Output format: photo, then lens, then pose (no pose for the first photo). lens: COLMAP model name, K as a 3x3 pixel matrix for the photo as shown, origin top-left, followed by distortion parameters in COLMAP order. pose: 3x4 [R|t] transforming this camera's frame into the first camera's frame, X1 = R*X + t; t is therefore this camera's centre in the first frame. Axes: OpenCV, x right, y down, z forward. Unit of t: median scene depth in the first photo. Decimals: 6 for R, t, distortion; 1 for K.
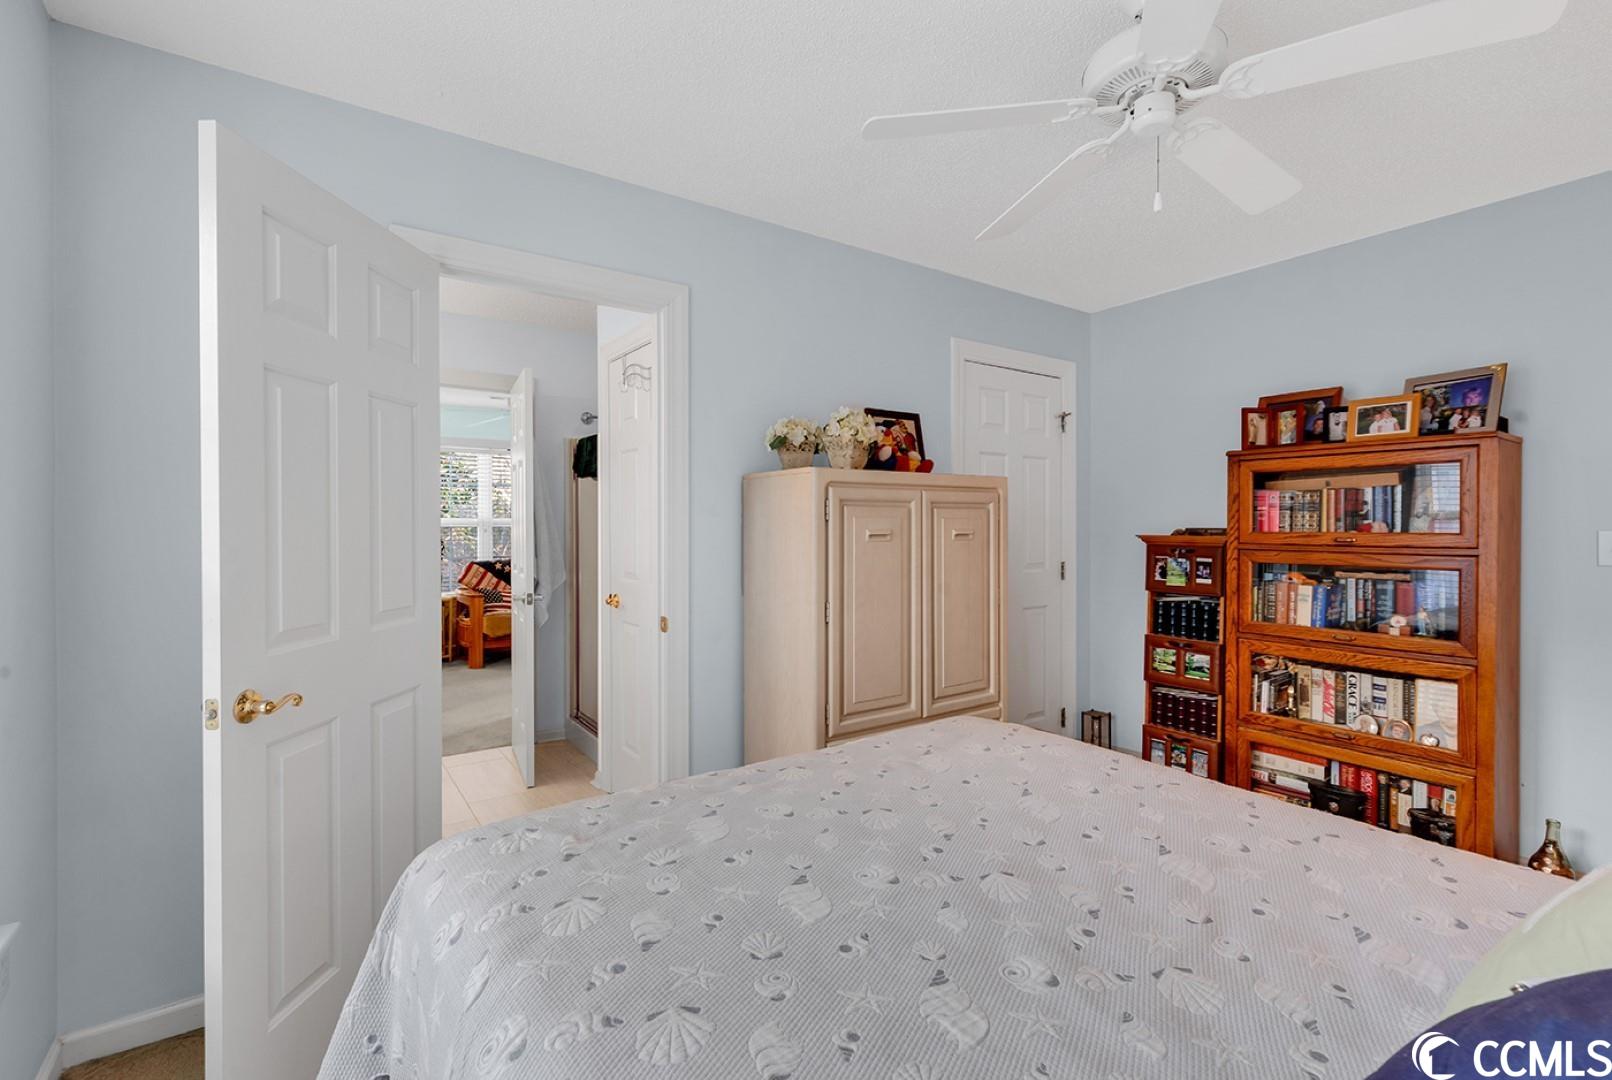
lens RADIAL K [[723.2, 0, 803.3], [0, 723.2, 544.3], [0, 0, 1]] dist [0.009750, -0.000305]
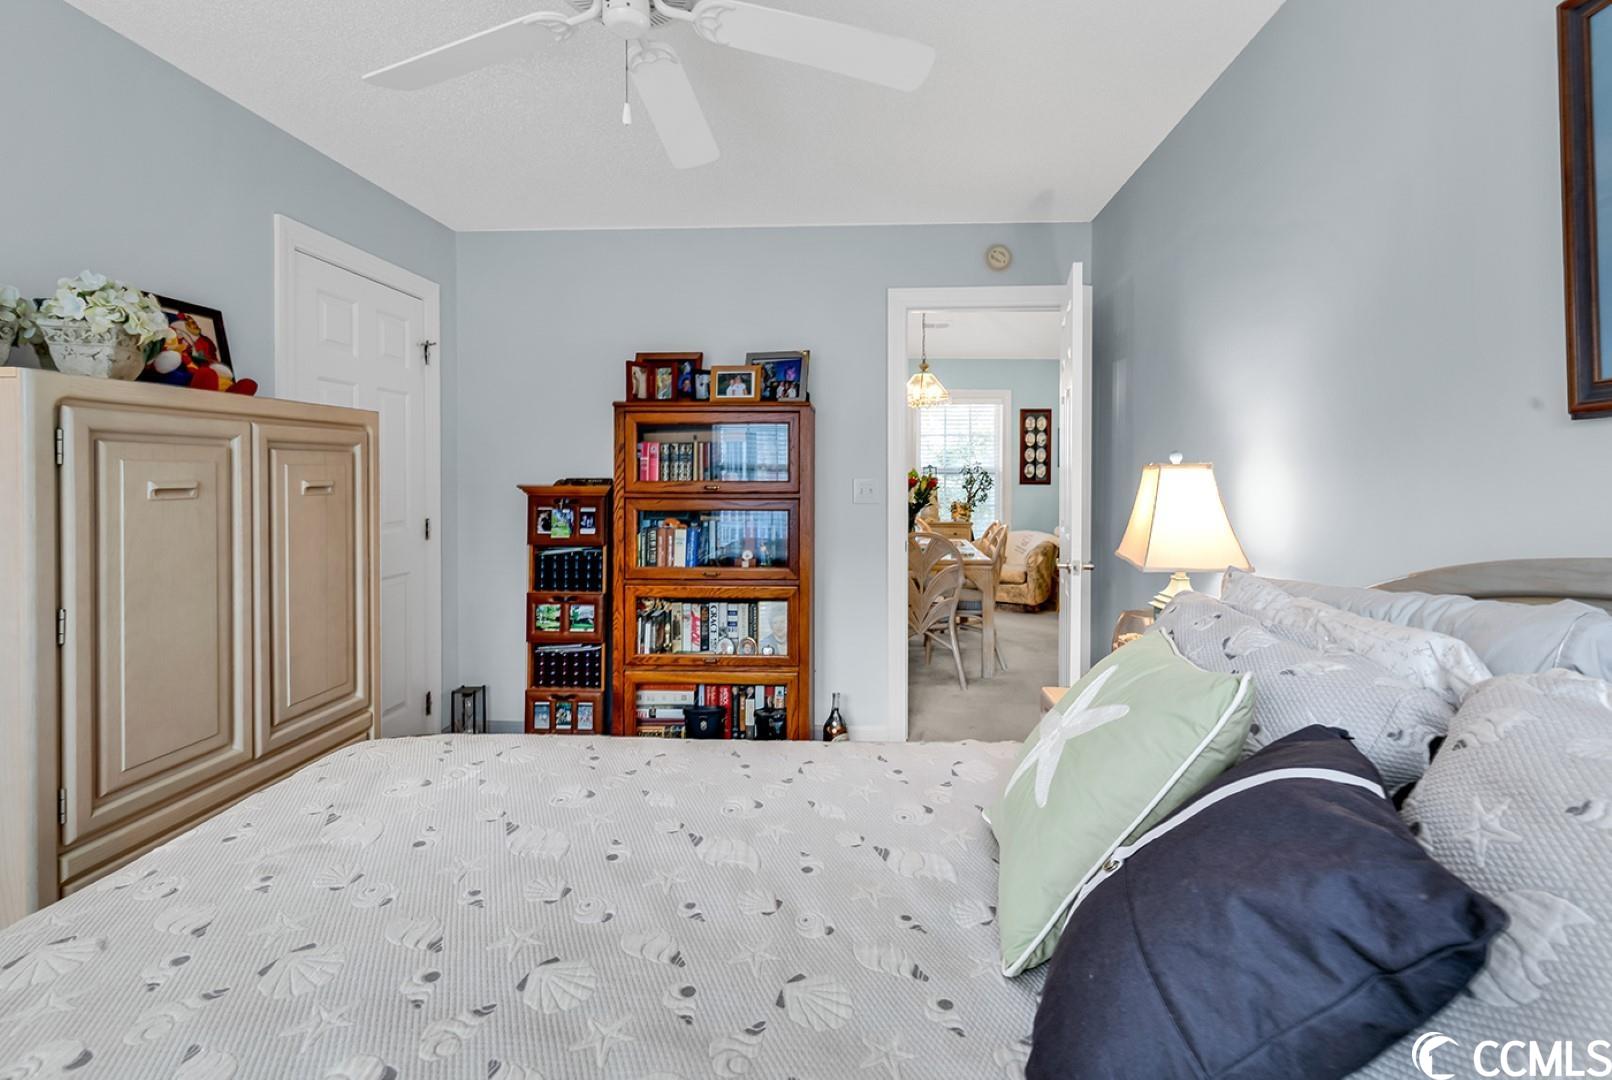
lens RADIAL K [[733.7, 0, 811.8], [0, 733.7, 486.3], [0, 0, 1]] dist [0.004958, -0.000874]
pose [[0.608378, -0.011687, 0.793561, -0.061866], [0.021702, 0.999763, -0.001914, -0.002220], [-0.793350, 0.018386, 0.608487, 0.166835]]
